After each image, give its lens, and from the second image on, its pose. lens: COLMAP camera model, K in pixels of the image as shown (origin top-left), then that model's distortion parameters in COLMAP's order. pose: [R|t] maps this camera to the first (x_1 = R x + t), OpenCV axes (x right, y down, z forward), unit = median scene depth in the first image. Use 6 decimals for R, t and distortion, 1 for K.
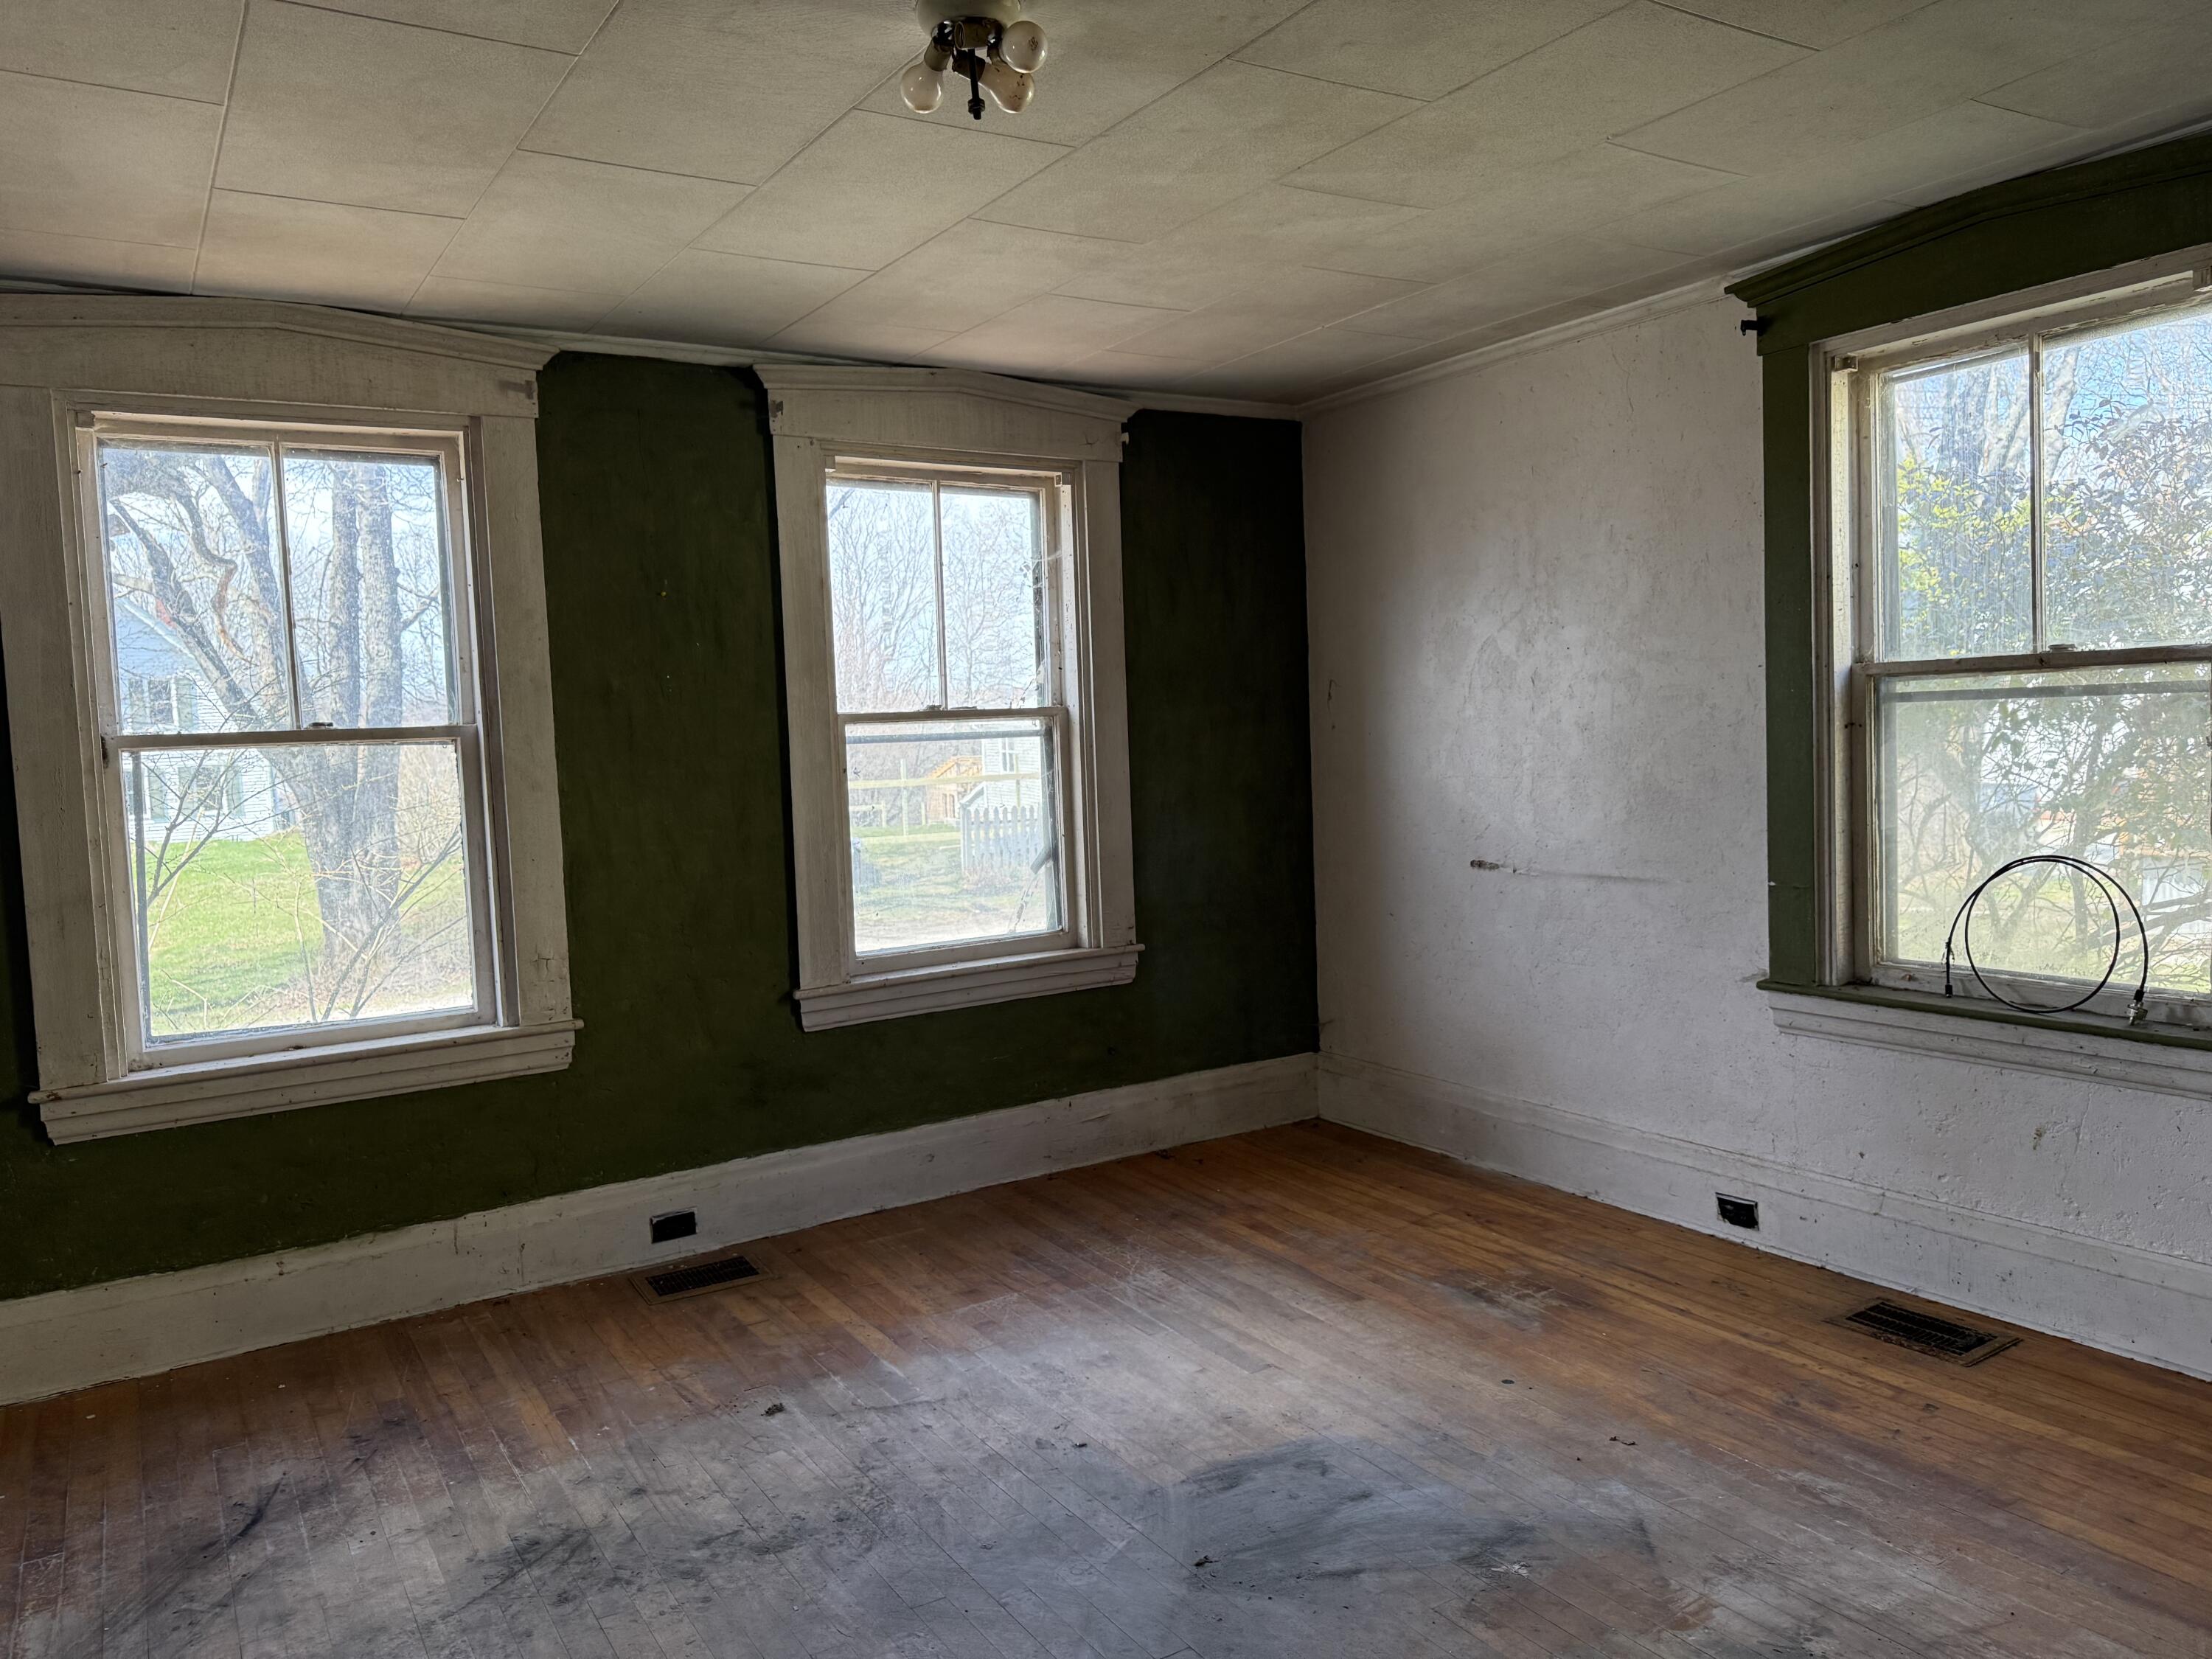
lens RADIAL K [[1574.5, 0, 1085.7], [0, 1574.5, 867.0], [0, 0, 1]] dist [0.014709, -0.003528]
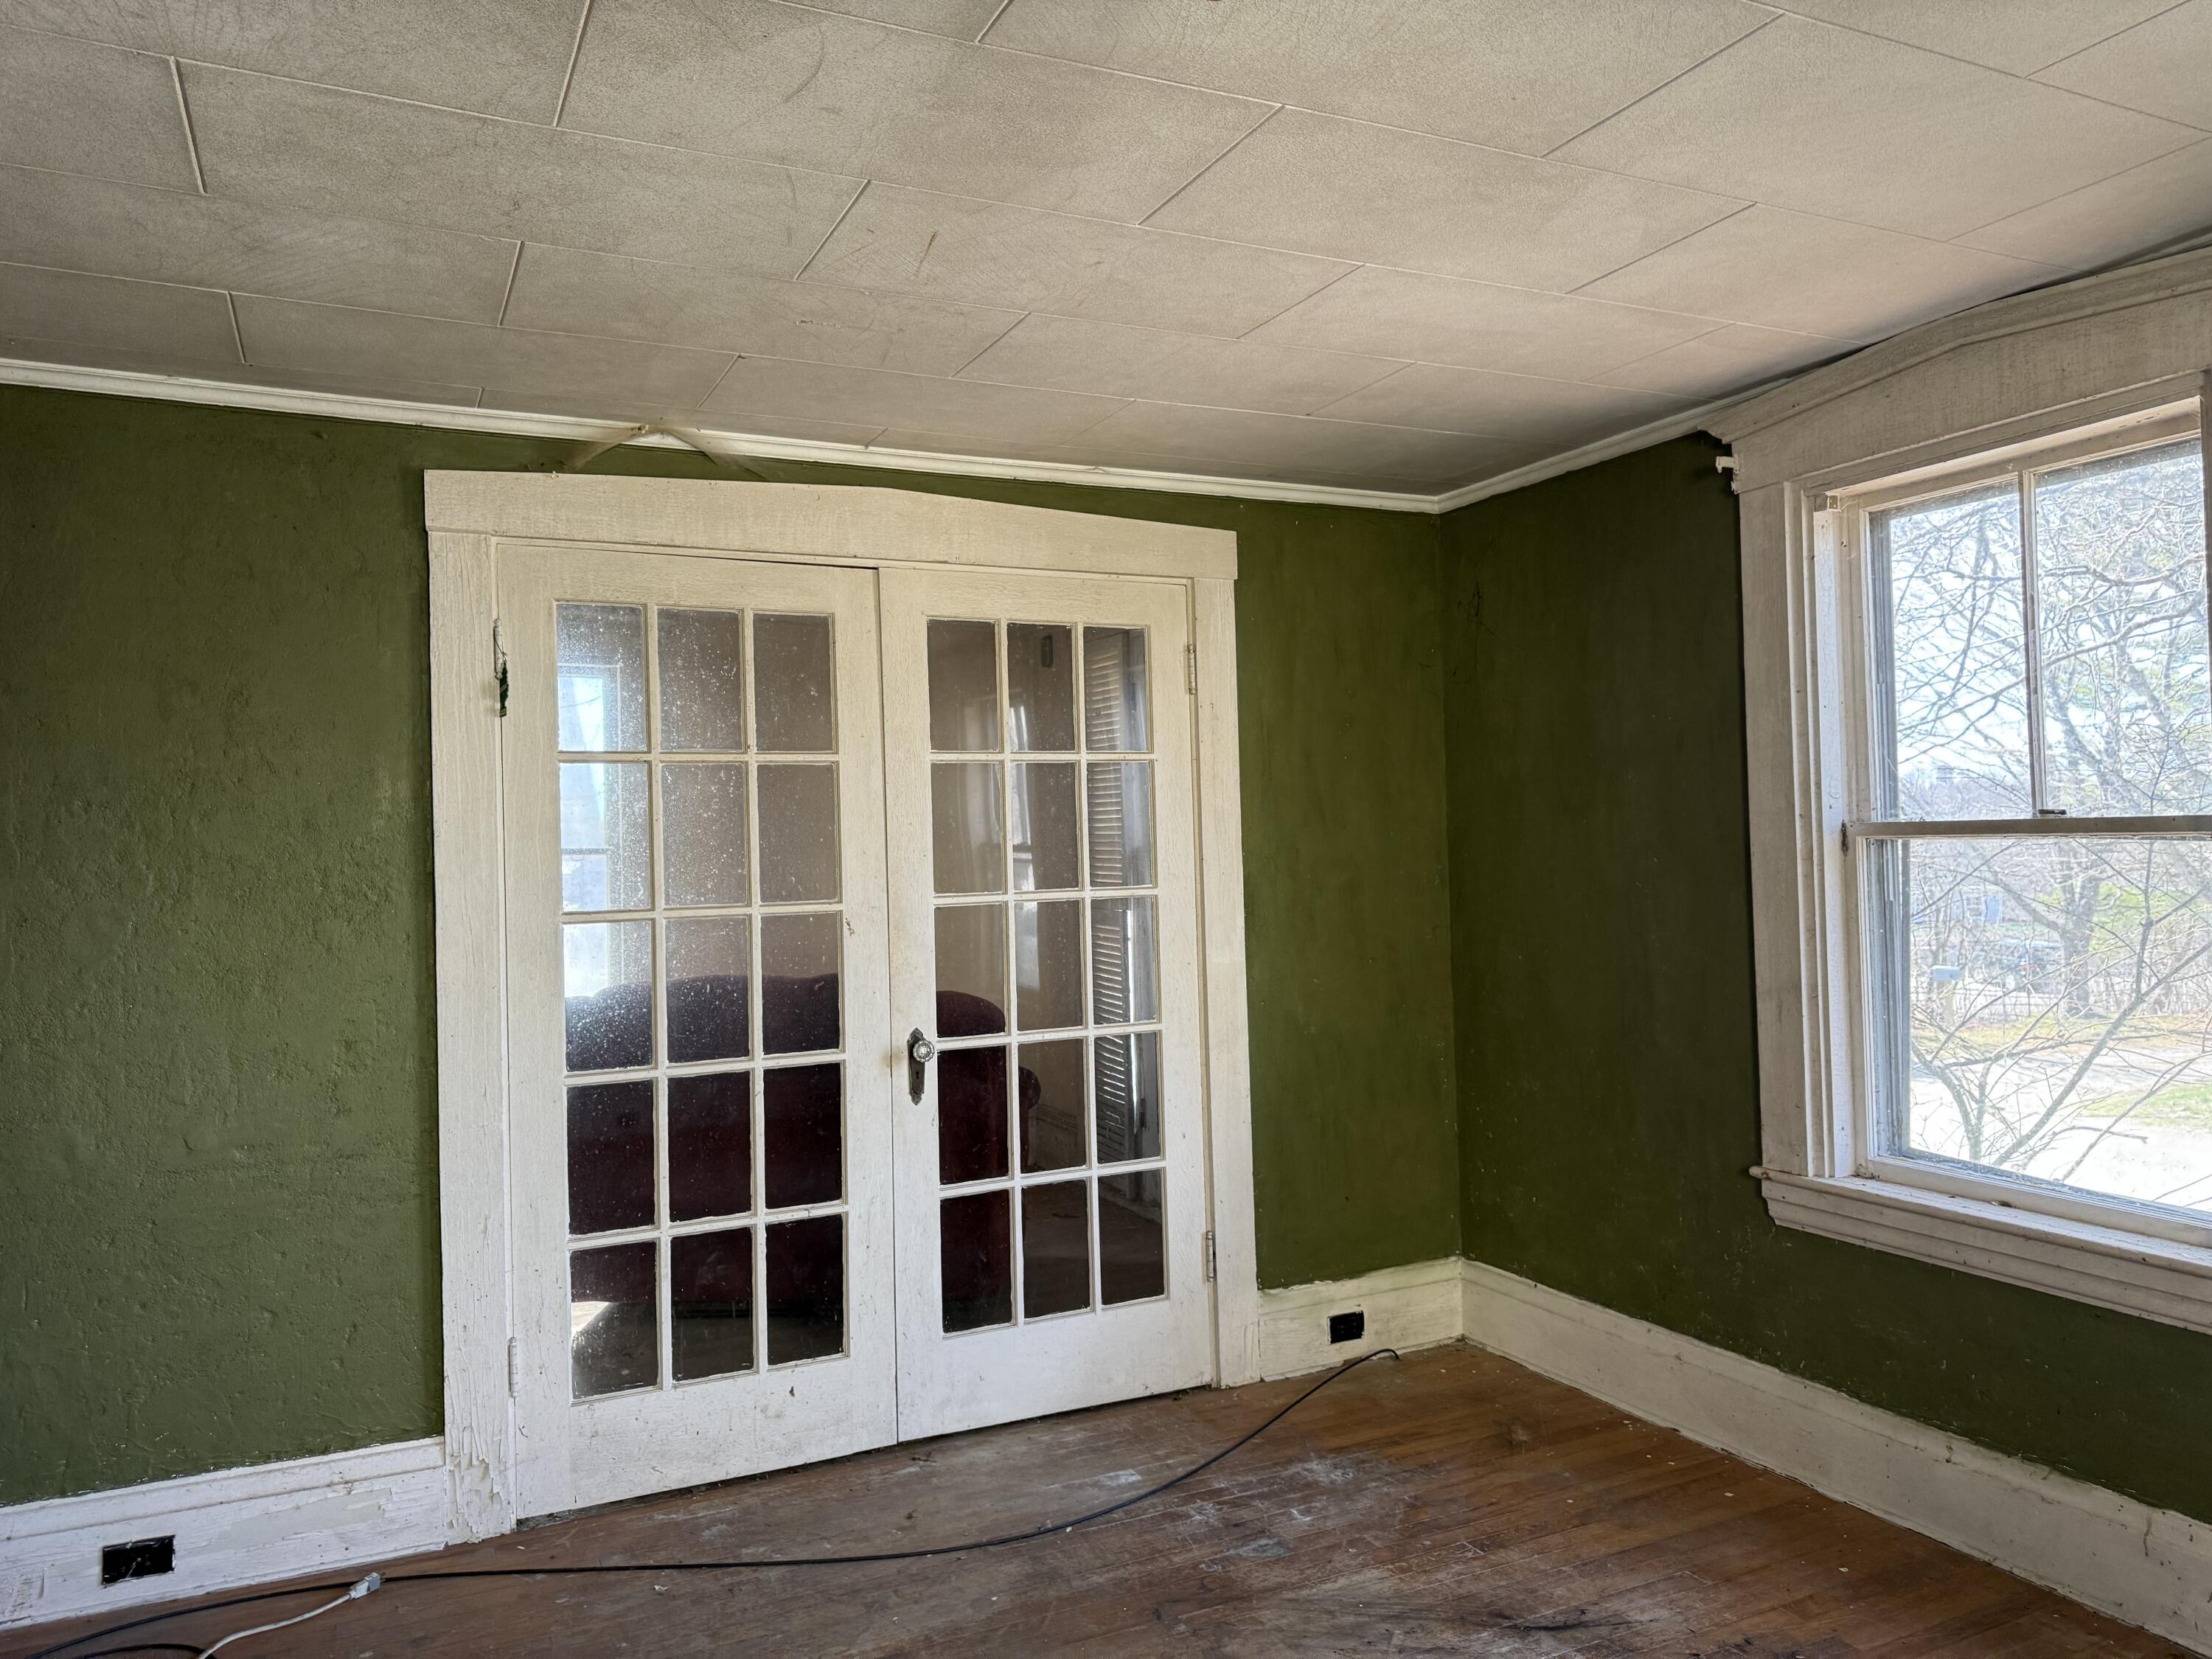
lens RADIAL K [[1574.5, 0, 1085.7], [0, 1574.5, 867.0], [0, 0, 1]] dist [0.014709, -0.003528]
pose [[-0.096768, 0.060168, -0.993487, 0.372349], [-0.067130, 0.995504, 0.066829, -0.087533], [0.993041, 0.073160, -0.092294, 0.622073]]
